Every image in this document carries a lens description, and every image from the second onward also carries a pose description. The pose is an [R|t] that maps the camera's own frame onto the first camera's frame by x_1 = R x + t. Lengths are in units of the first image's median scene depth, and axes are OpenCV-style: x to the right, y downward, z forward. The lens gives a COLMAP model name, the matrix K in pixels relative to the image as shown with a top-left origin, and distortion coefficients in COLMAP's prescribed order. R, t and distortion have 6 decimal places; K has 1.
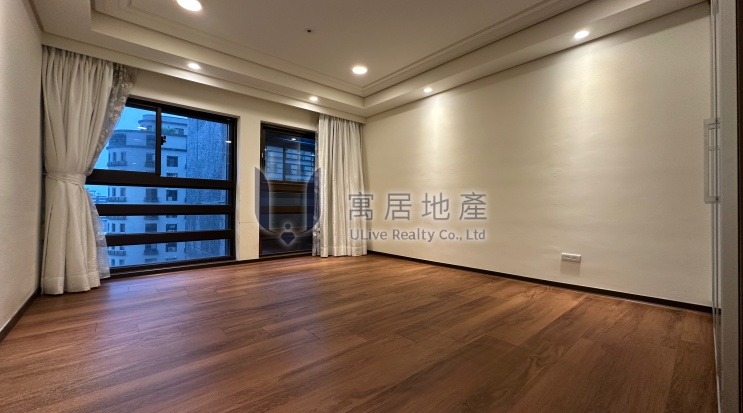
lens RADIAL K [[296.4, 0, 370.0], [0, 296.4, 203.9], [0, 0, 1]] dist [-0.005077, 0.001147]
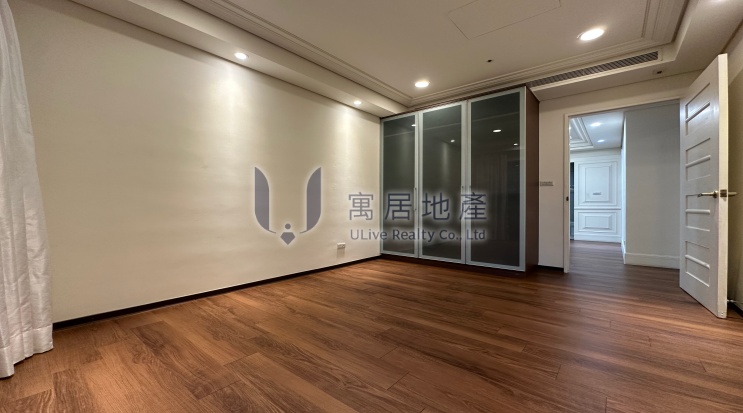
lens RADIAL K [[296.4, 0, 371.2], [0, 296.4, 209.2], [0, 0, 1]] dist [-0.005077, 0.001147]
pose [[-0.152727, -0.014960, 0.988155, -0.882240], [-0.013334, 0.999826, 0.013075, -0.024188], [-0.988179, -0.011179, -0.152899, 1.183191]]
